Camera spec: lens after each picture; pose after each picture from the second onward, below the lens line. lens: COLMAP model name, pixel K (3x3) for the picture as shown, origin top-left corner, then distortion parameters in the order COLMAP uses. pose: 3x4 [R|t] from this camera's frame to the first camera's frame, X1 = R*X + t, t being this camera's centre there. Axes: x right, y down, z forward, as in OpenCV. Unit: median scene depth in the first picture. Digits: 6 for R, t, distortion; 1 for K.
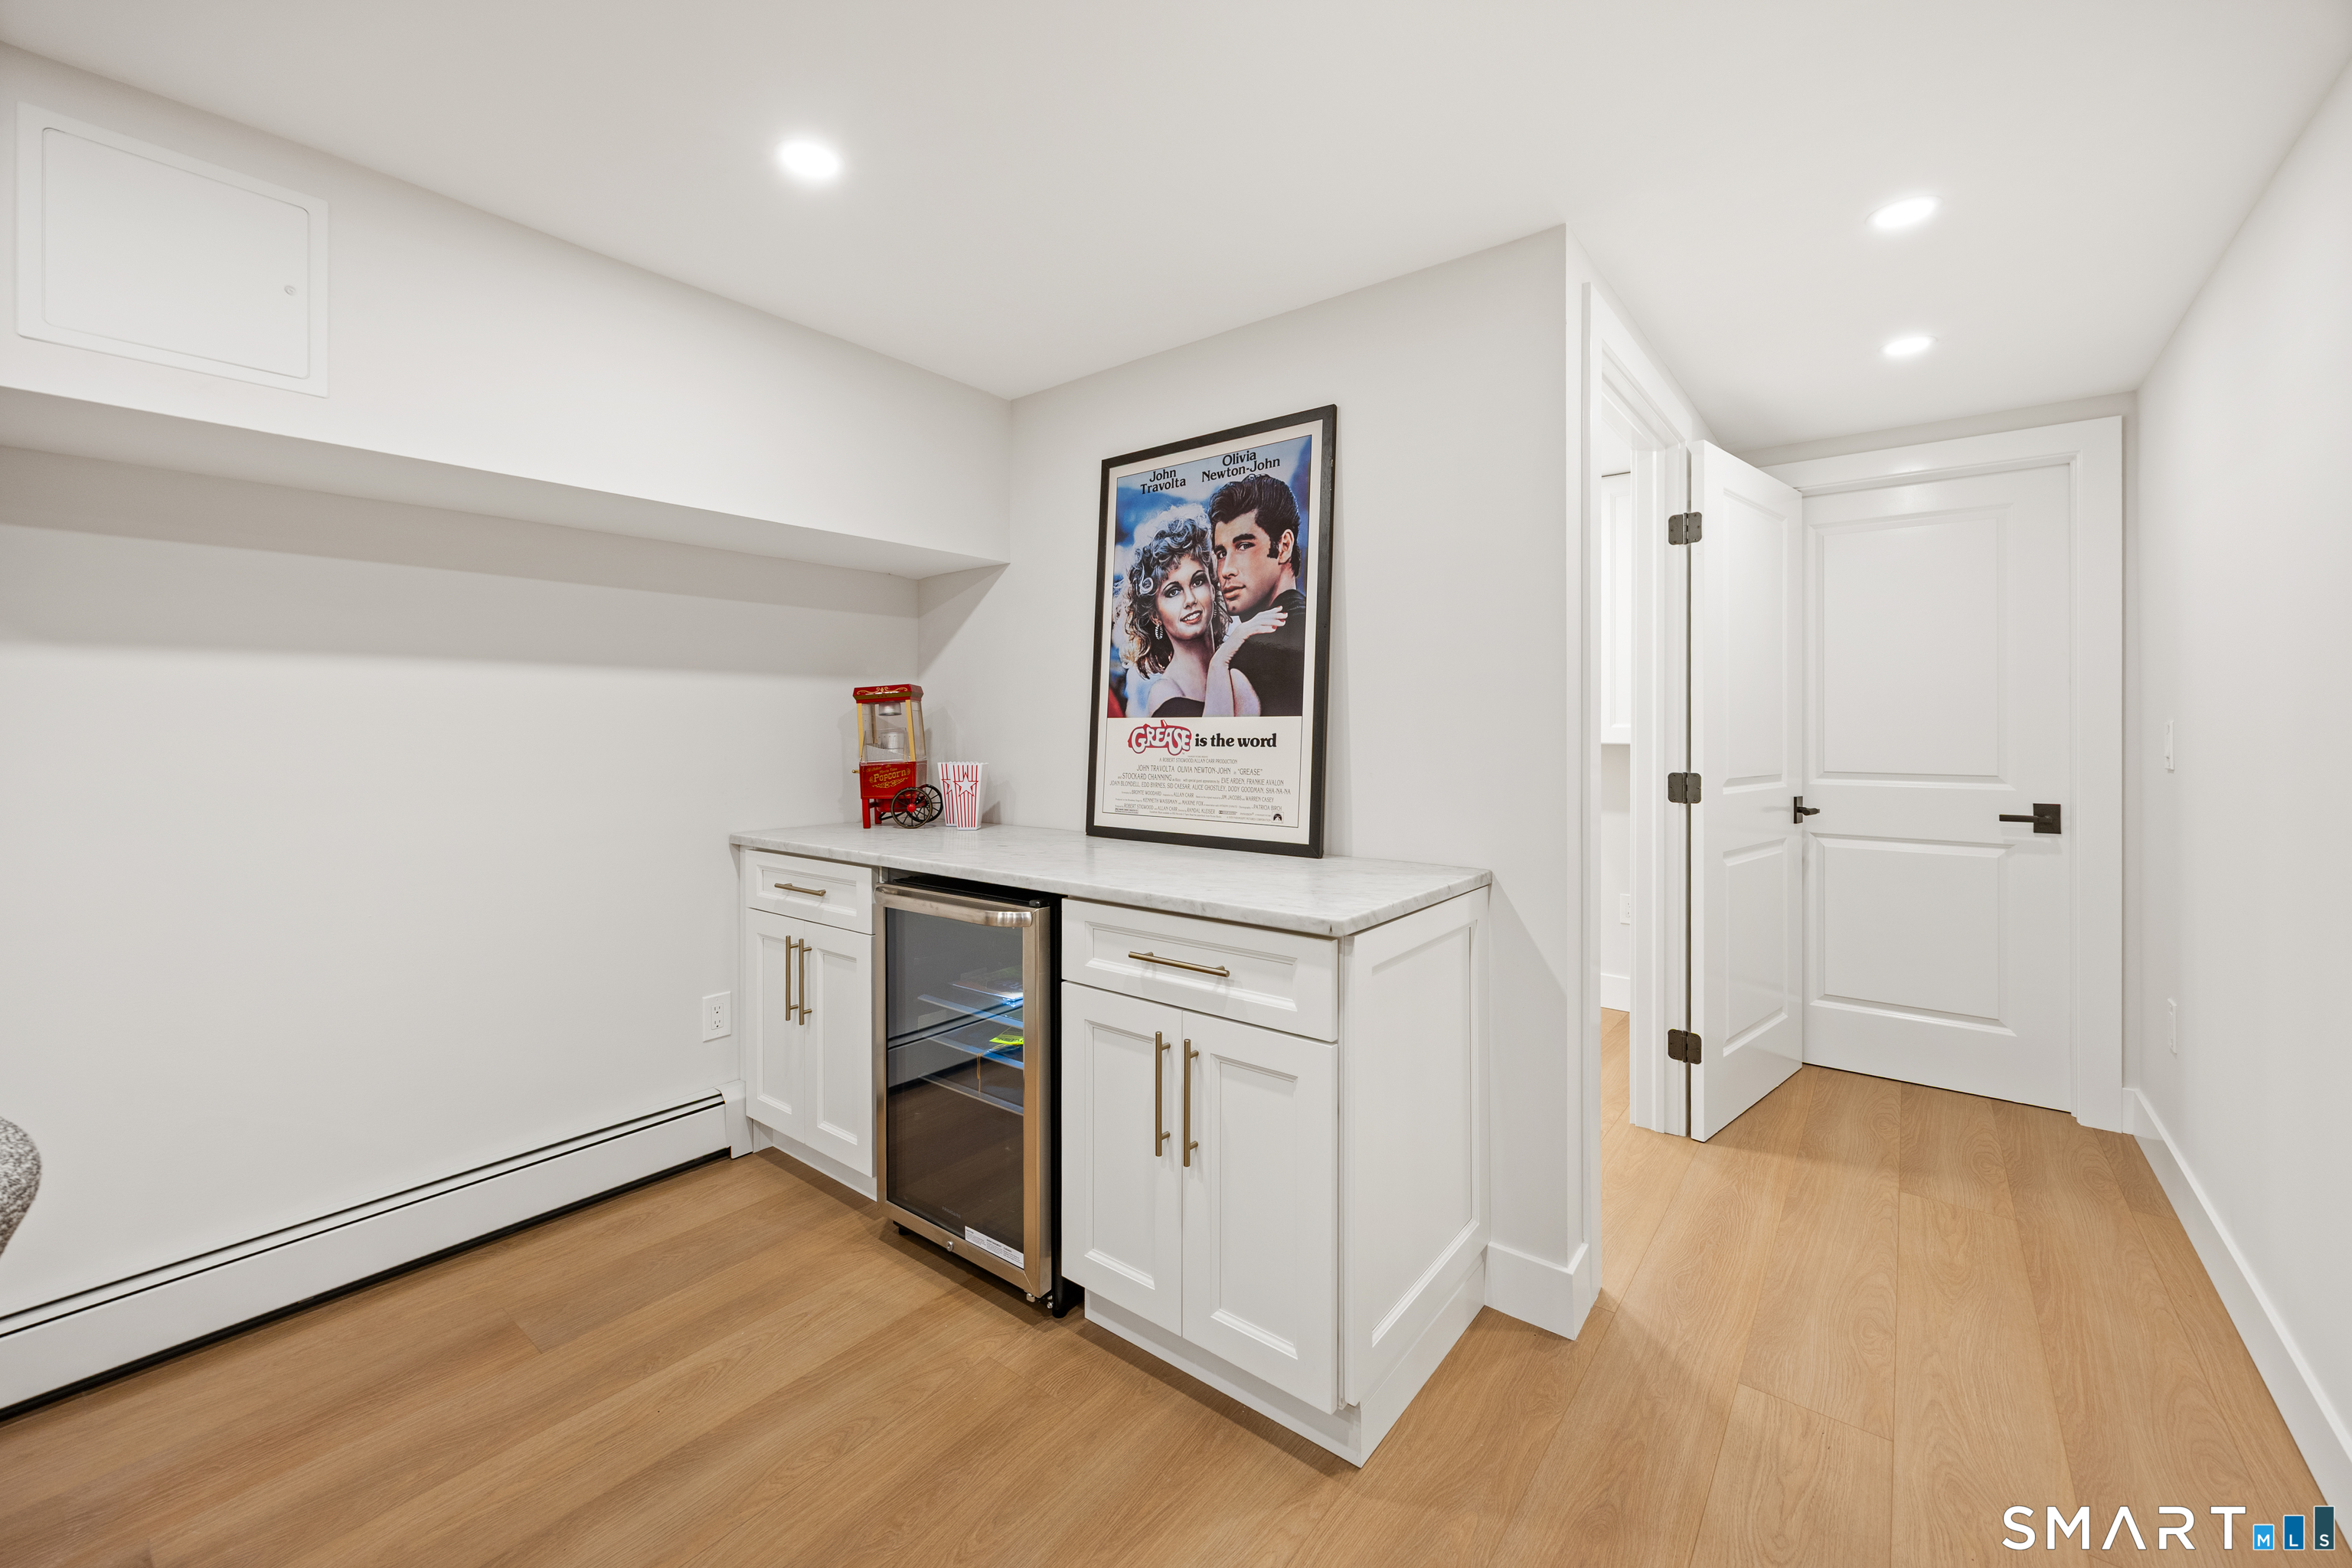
lens RADIAL K [[944.2, 0, 1164.4], [0, 944.2, 771.0], [0, 0, 1]] dist [0.001656, -0.000521]
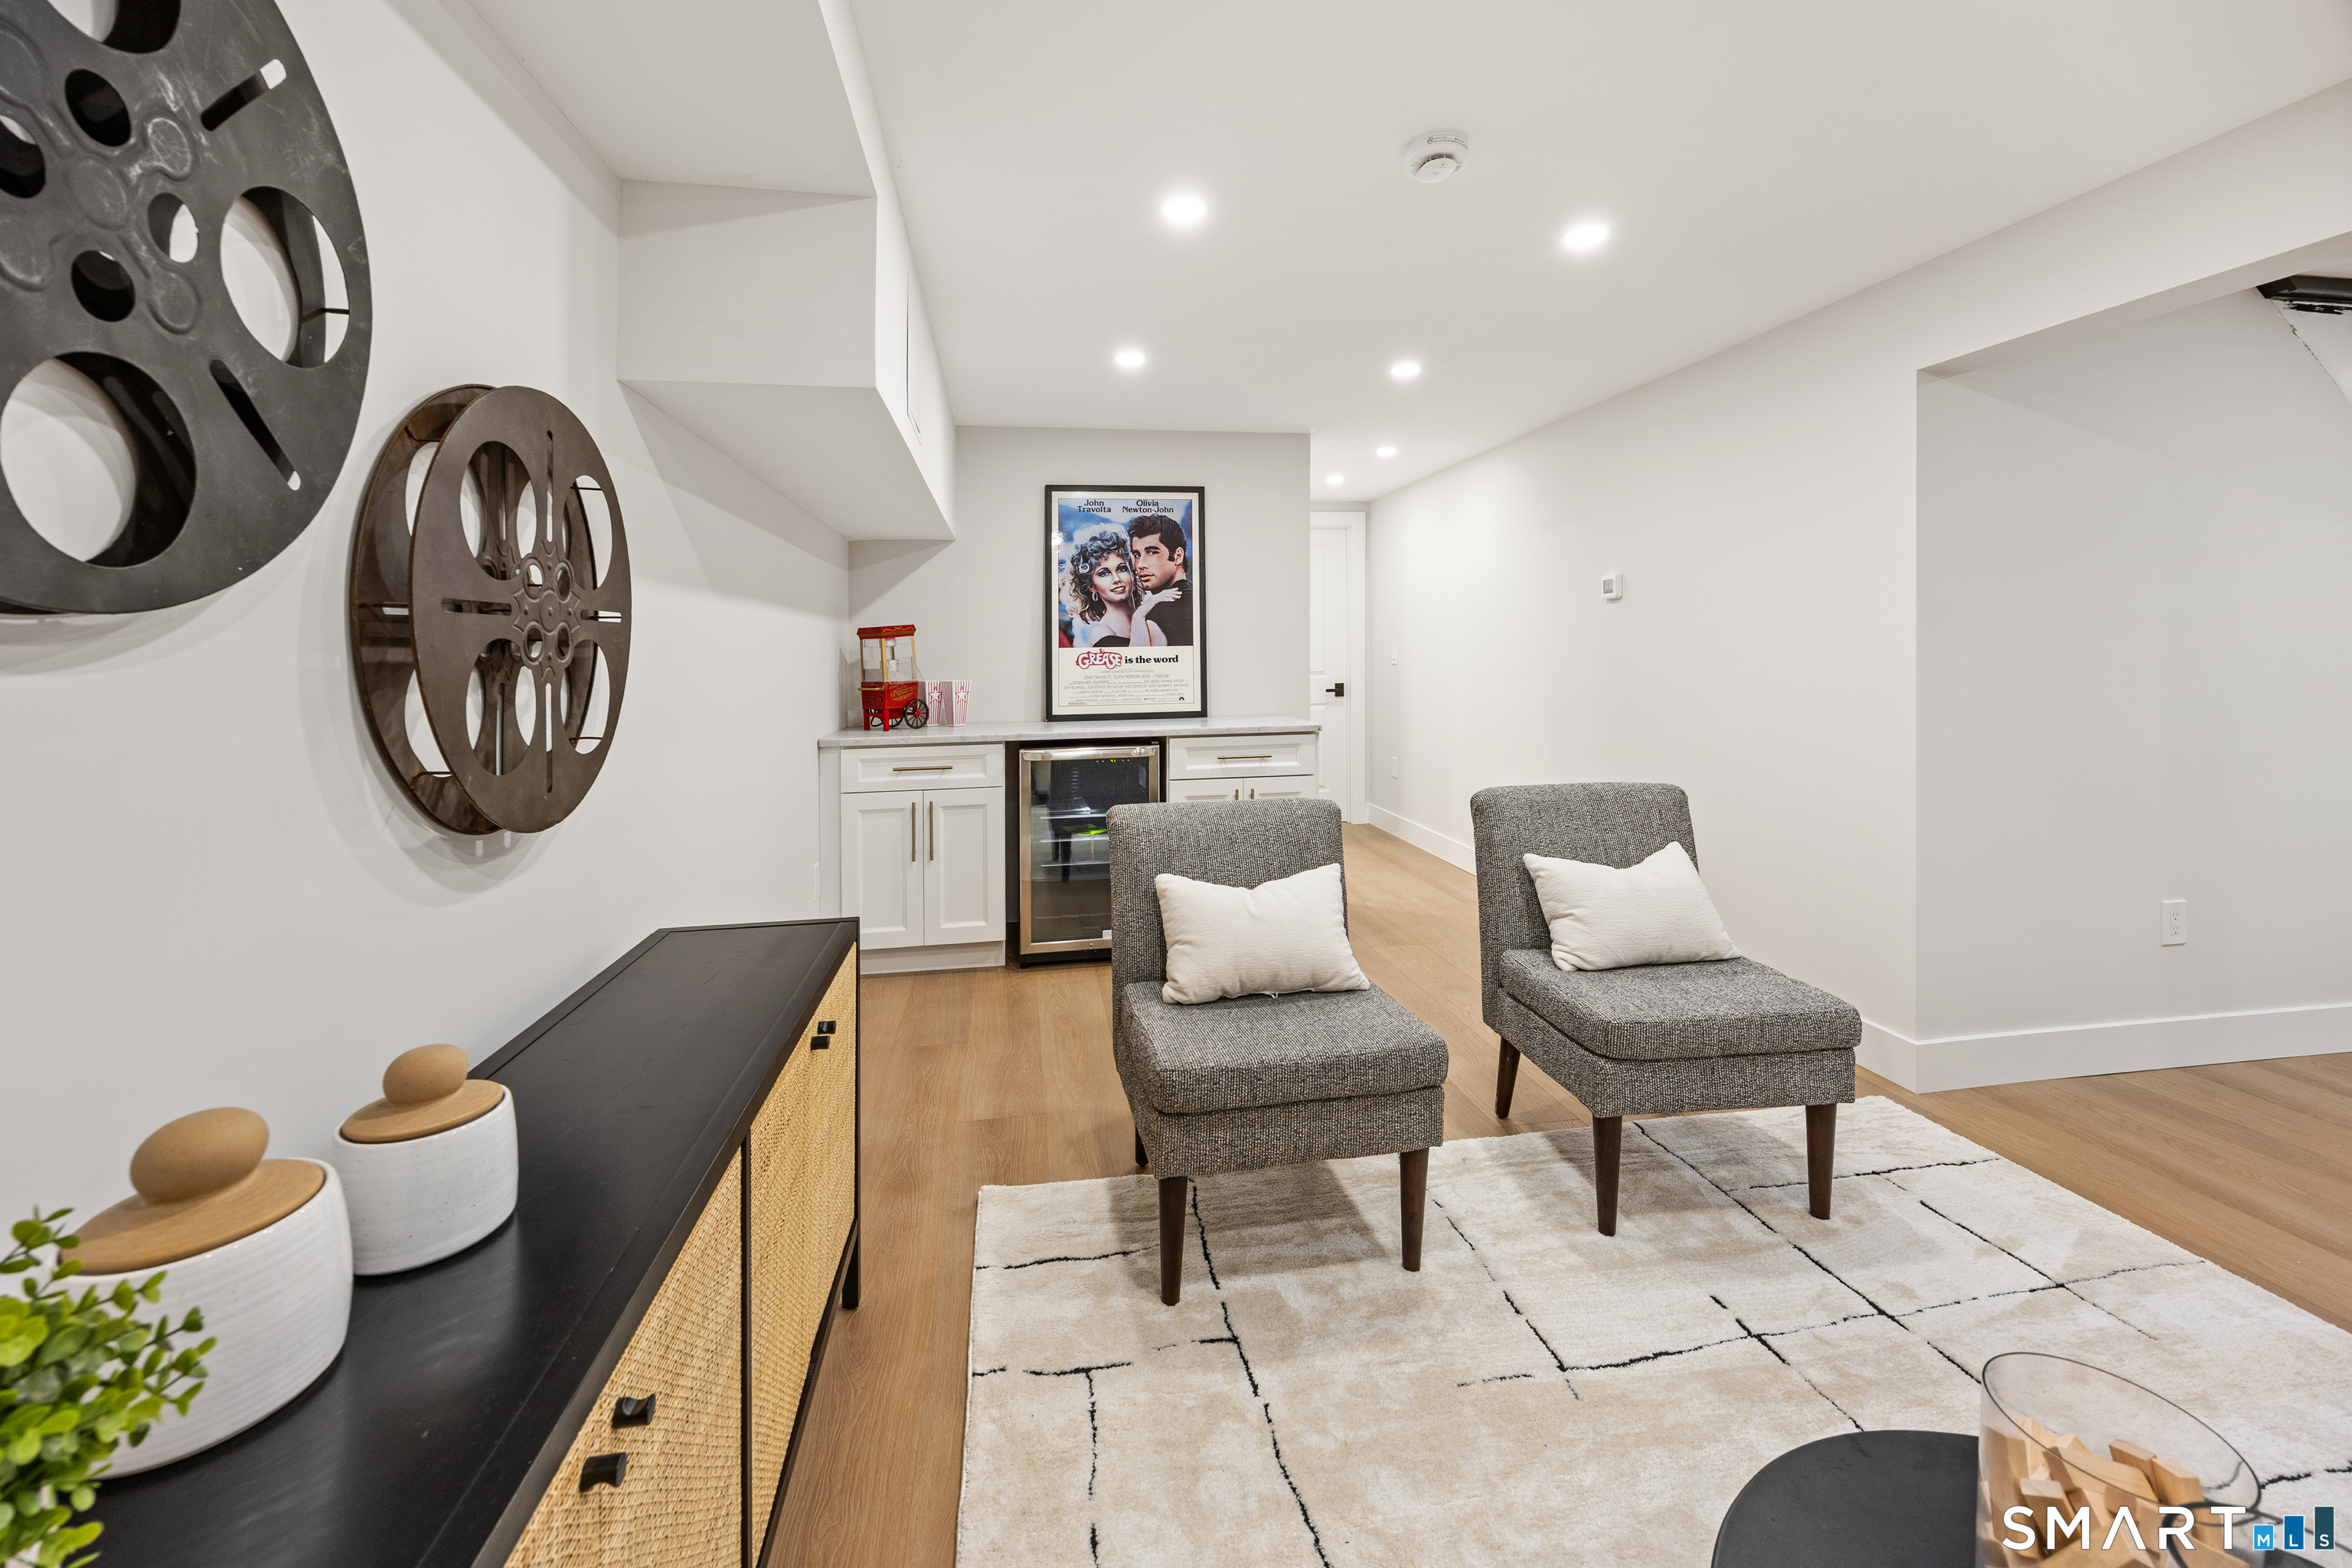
lens RADIAL K [[944.2, 0, 1181.3], [0, 944.2, 795.1], [0, 0, 1]] dist [0.001656, -0.000521]
pose [[0.663740, -0.123433, 0.737709, -1.250037], [0.051321, 0.991481, 0.119718, 0.012713], [-0.746201, -0.041602, 0.664420, -0.275861]]
